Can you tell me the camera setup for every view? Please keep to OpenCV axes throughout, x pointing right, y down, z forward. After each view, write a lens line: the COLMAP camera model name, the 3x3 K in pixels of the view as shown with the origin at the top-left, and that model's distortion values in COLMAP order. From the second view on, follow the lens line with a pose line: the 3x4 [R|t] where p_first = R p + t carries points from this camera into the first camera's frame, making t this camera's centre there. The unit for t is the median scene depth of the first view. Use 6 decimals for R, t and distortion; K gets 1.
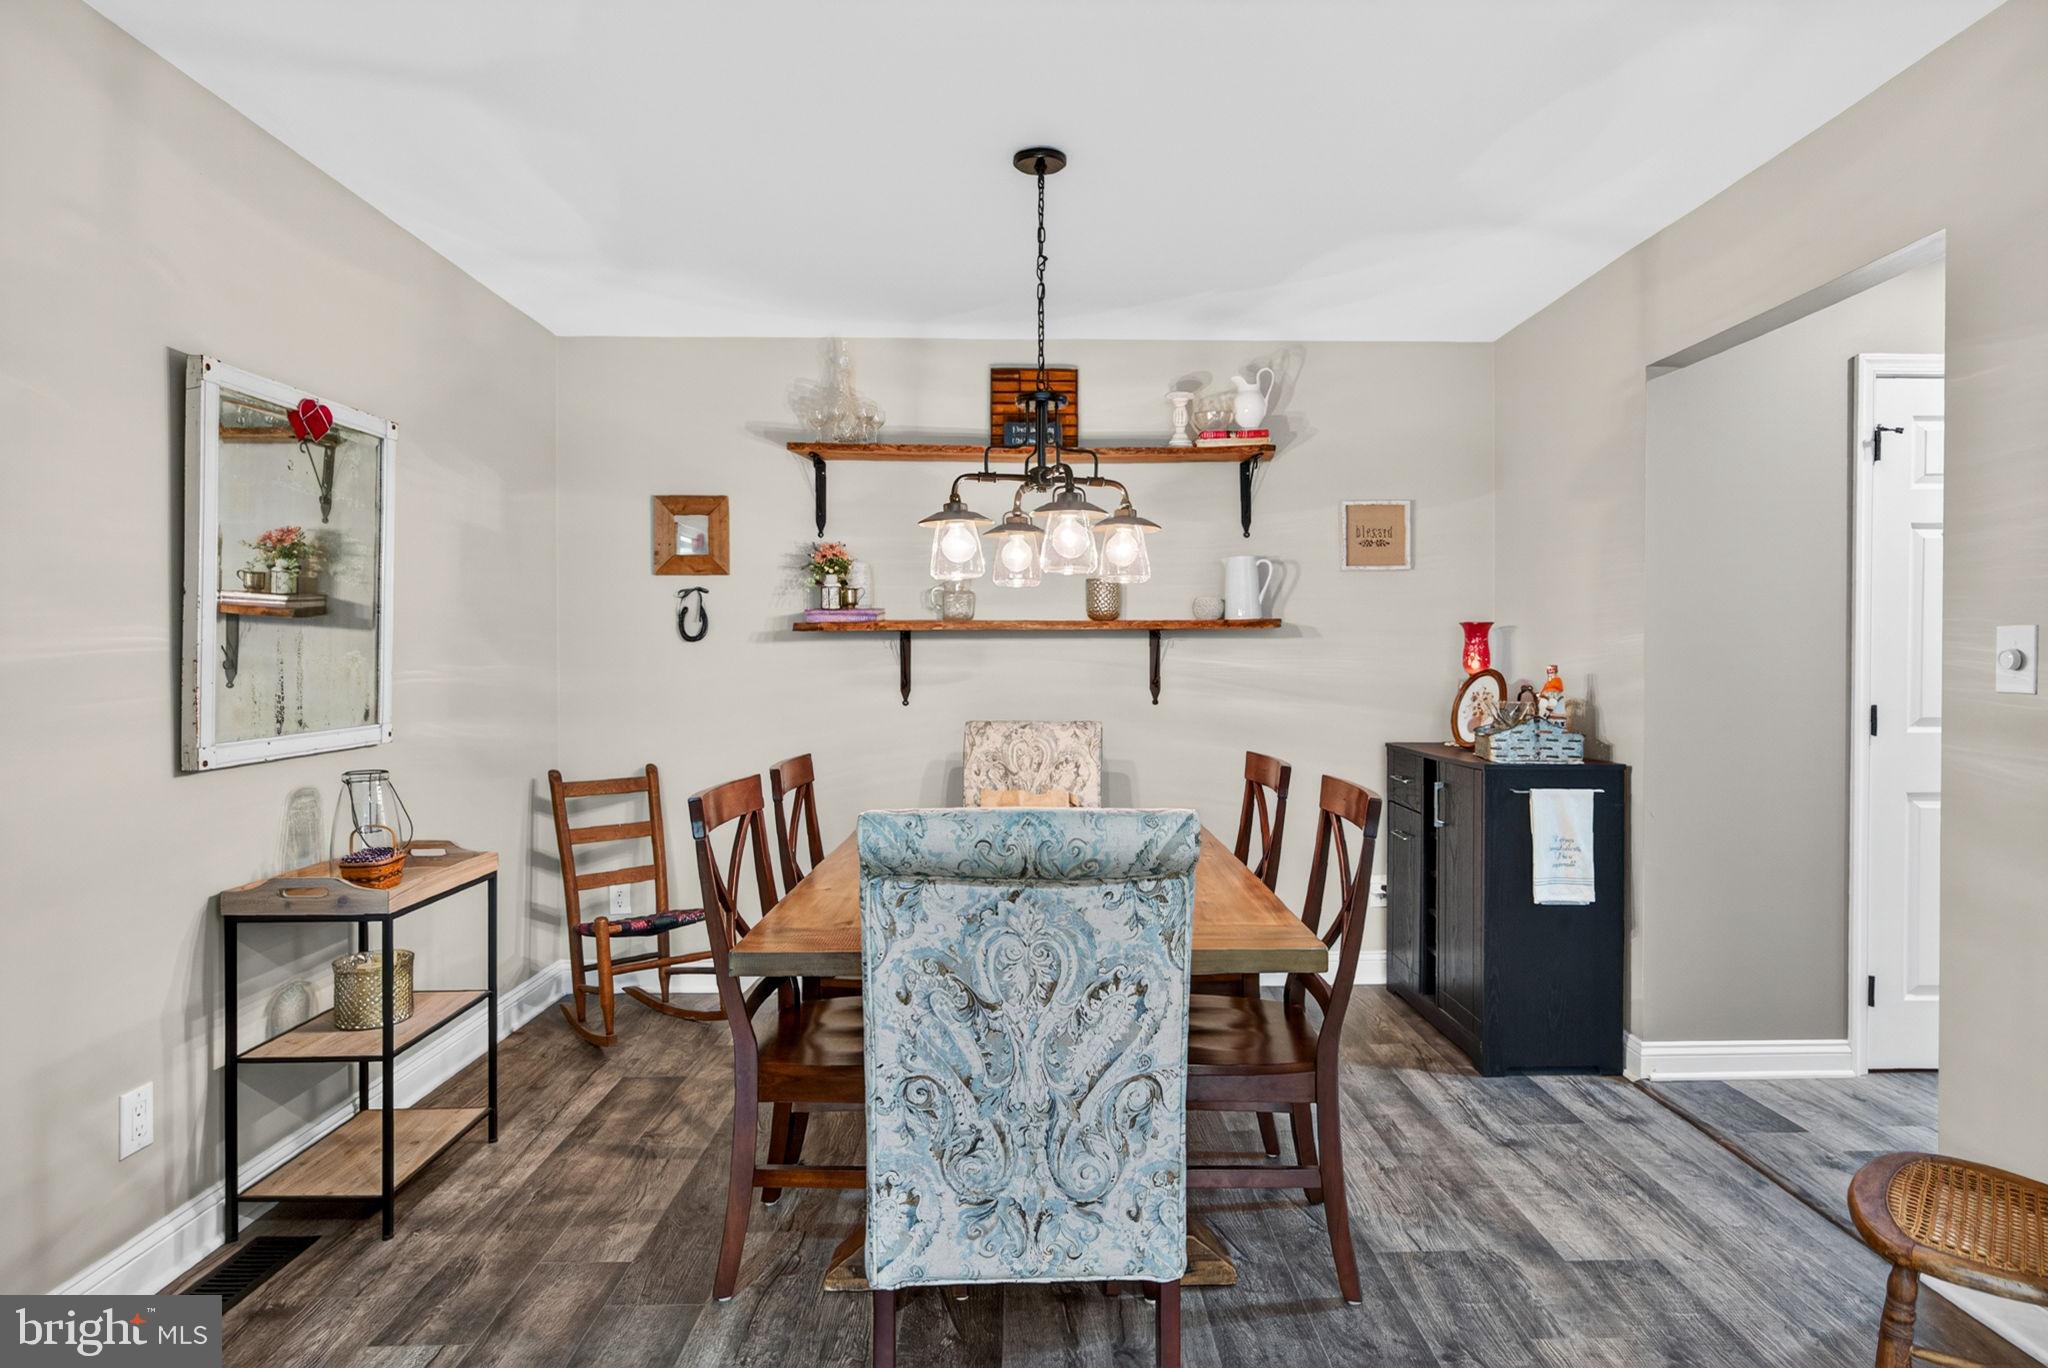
lens RADIAL K [[1114.5, 0, 1028.1], [0, 1114.5, 693.9], [0, 0, 1]] dist [0.003649, 0.000177]
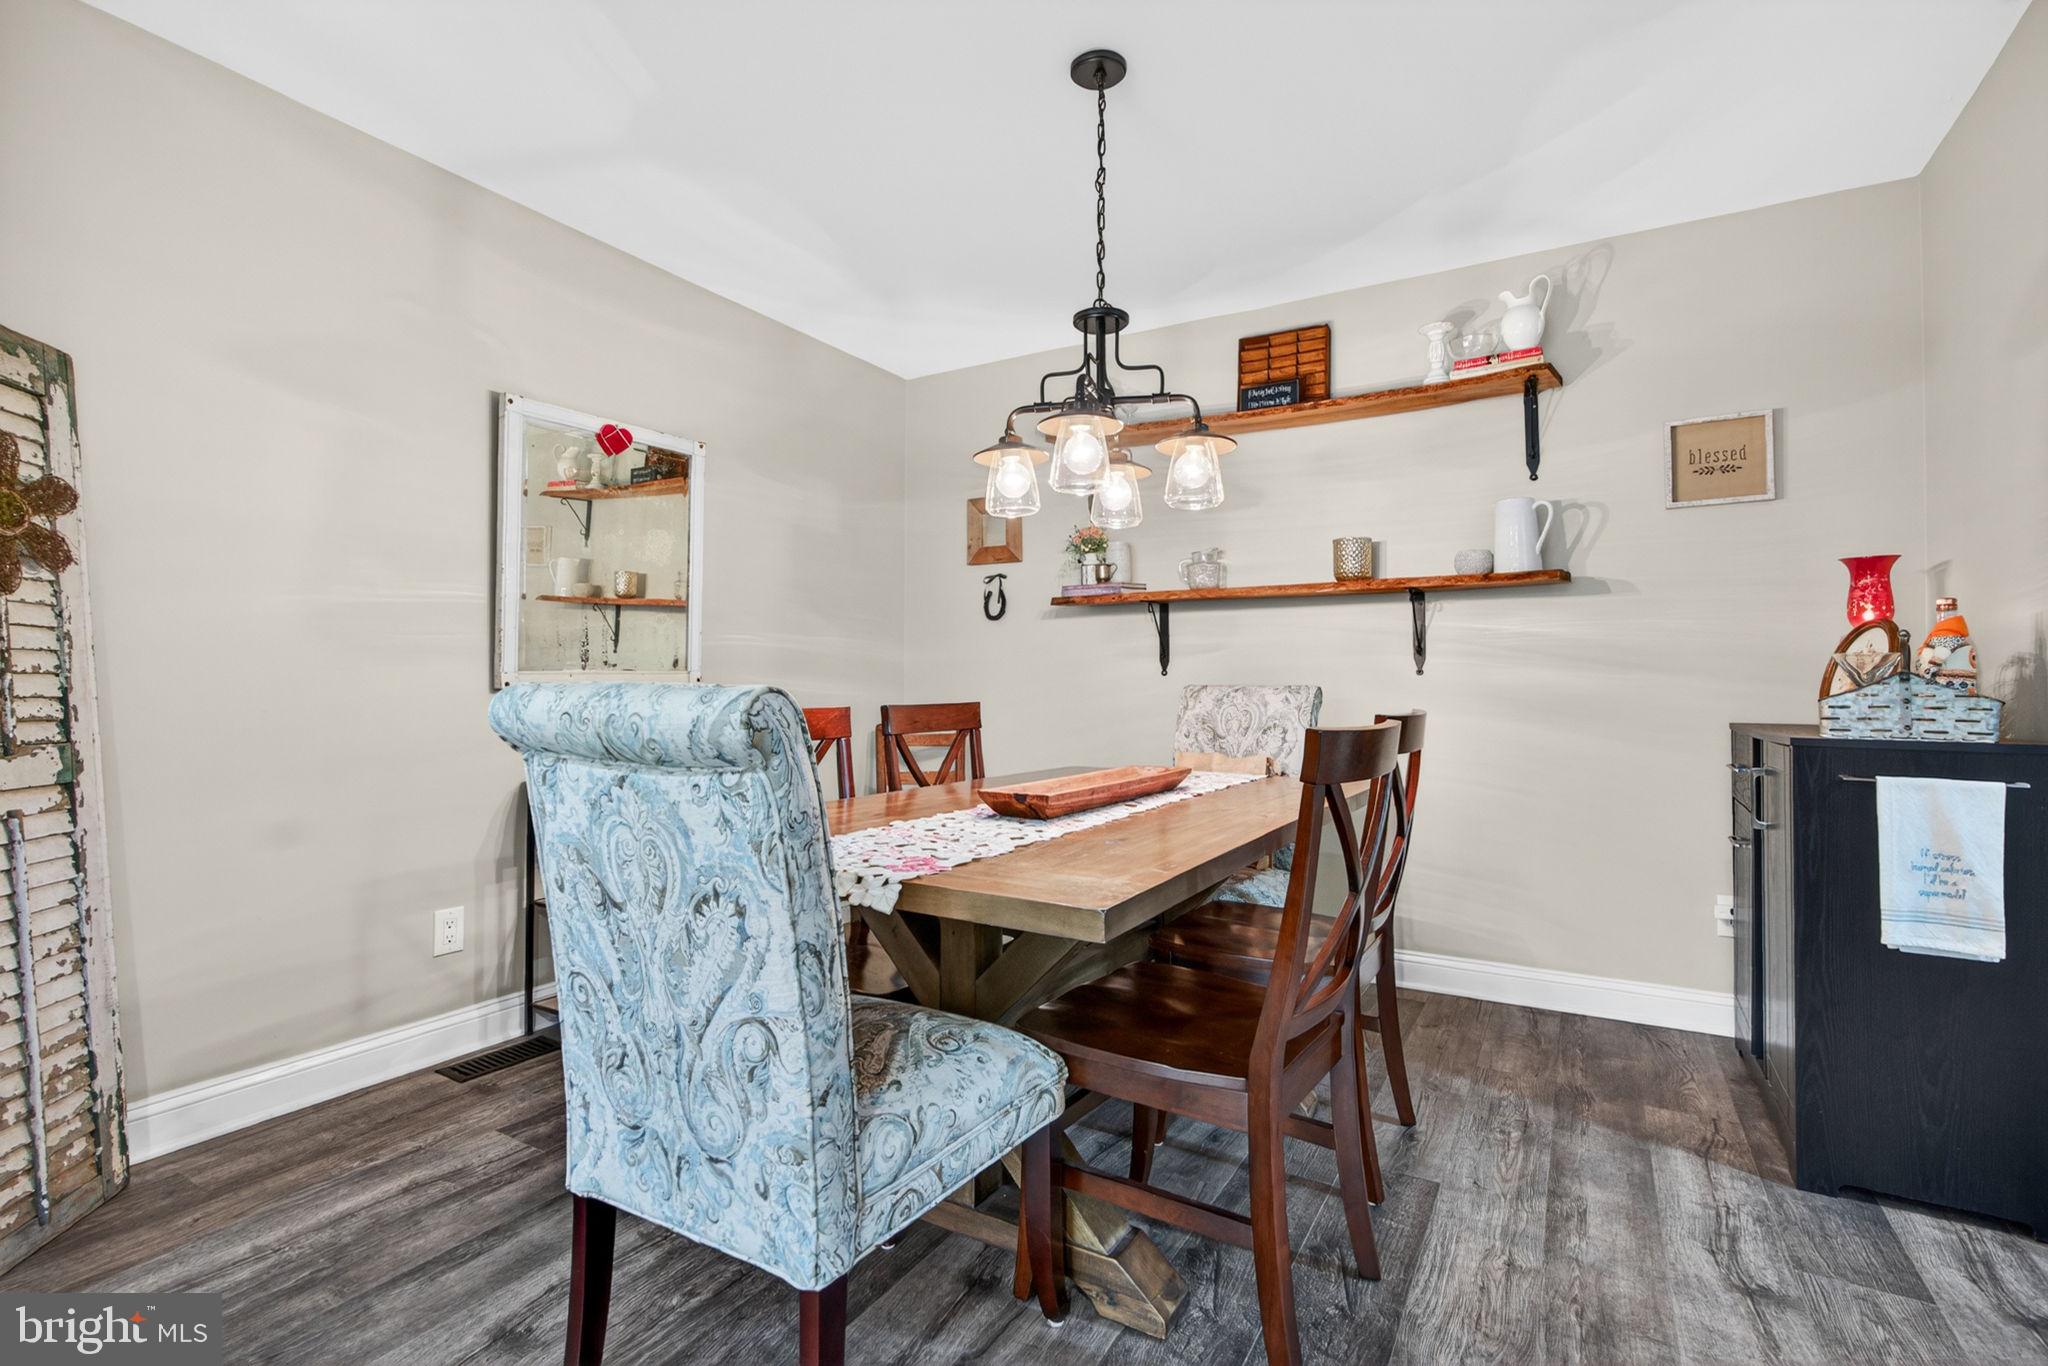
lens RADIAL K [[918.6, 0, 1050.1], [0, 918.6, 684.3], [0, 0, 1]] dist [-0.001507, 0.000730]
pose [[0.854203, 0.004975, -0.519916, 0.348029], [-0.021839, 0.999415, -0.026319, 0.061558], [0.519480, 0.033836, 0.853812, 0.293338]]
